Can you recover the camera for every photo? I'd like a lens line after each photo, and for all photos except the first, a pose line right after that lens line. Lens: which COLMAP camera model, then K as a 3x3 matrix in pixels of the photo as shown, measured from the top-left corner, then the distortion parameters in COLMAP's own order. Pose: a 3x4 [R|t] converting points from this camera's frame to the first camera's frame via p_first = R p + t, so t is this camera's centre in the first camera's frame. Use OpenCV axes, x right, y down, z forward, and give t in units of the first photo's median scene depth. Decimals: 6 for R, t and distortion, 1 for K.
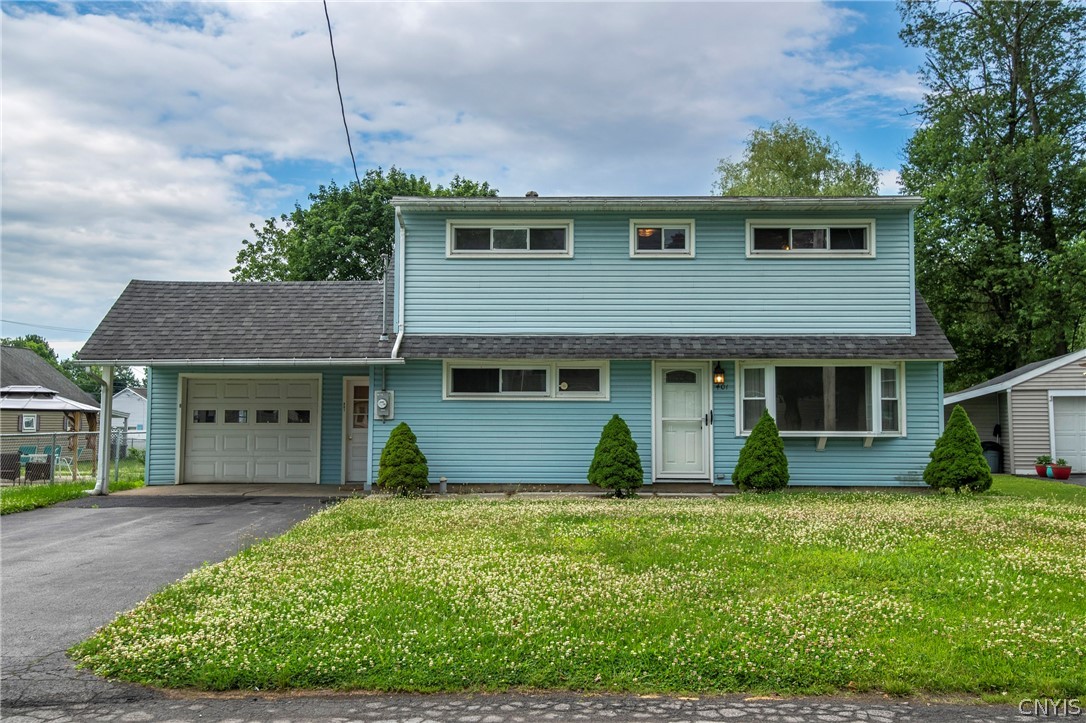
lens RADIAL K [[980.5, 0, 545.6], [0, 980.5, 364.0], [0, 0, 1]] dist [0.027862, 0.022066]
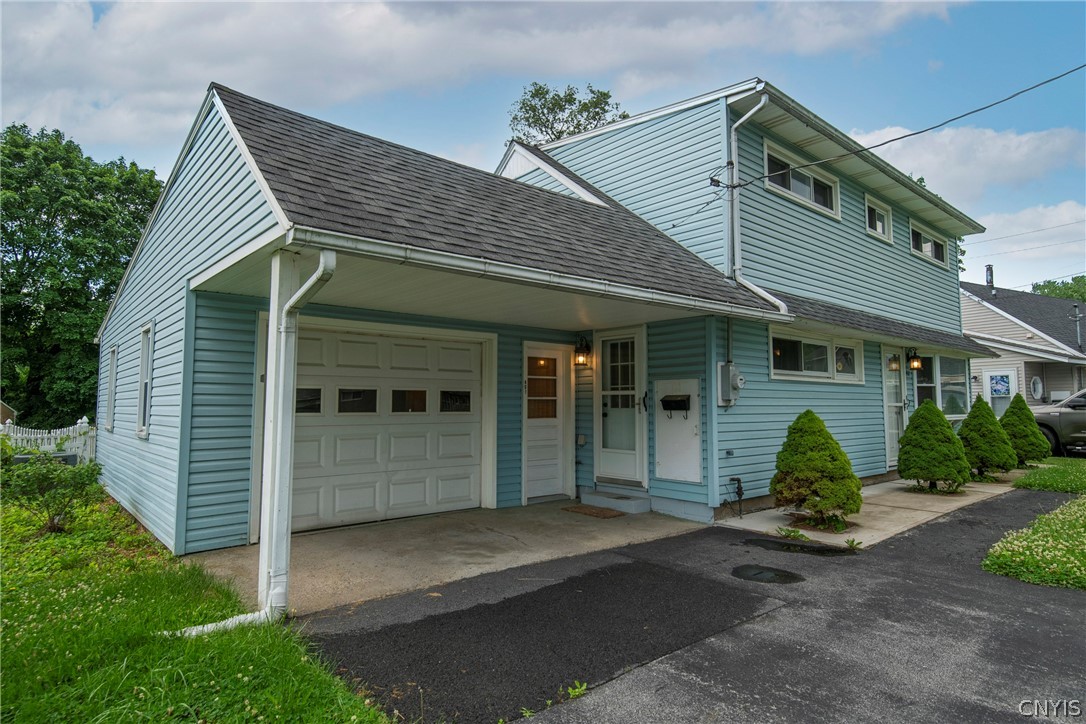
lens RADIAL K [[614.7, 0, 541.8], [0, 614.7, 363.6], [0, 0, 1]] dist [-0.002004, -0.002575]
pose [[0.739198, 0.043542, 0.672079, -0.535827], [-0.035810, 0.999037, -0.025338, 0.042848], [-0.672535, -0.005337, 0.740046, 0.772458]]
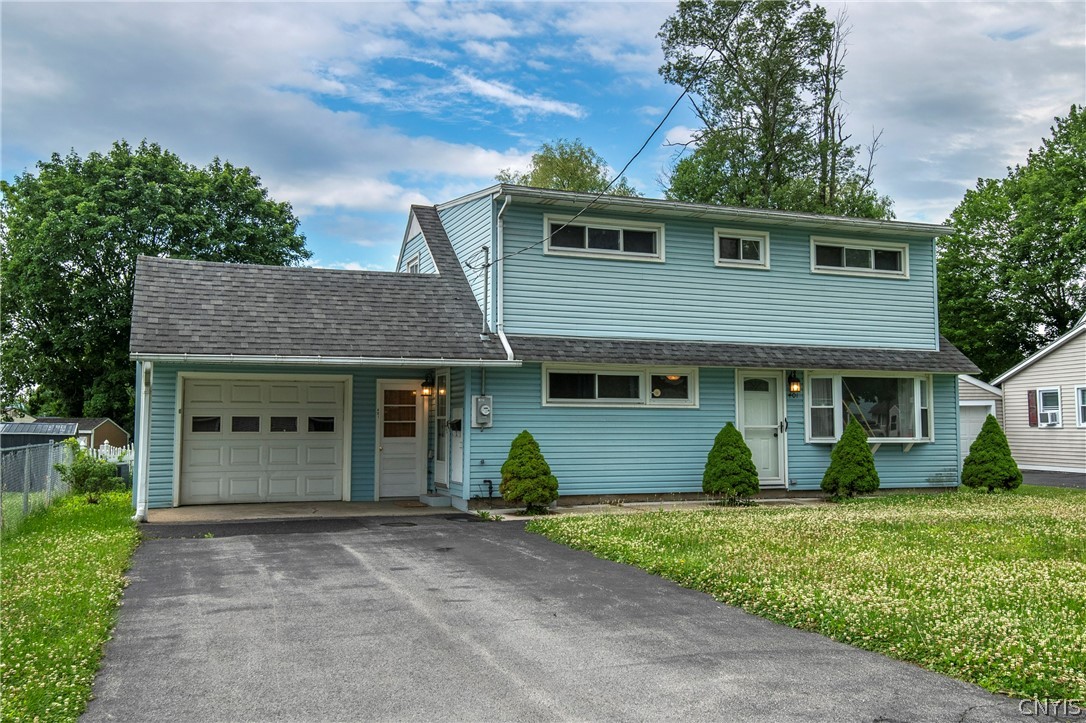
lens RADIAL K [[993.5, 0, 539.8], [0, 993.5, 357.6], [0, 0, 1]] dist [0.019150, 0.001814]
pose [[0.925609, 0.024973, 0.377655, -0.462115], [-0.019534, 0.999643, -0.018227, 0.007652], [-0.377976, 0.009494, 0.925767, 0.126693]]
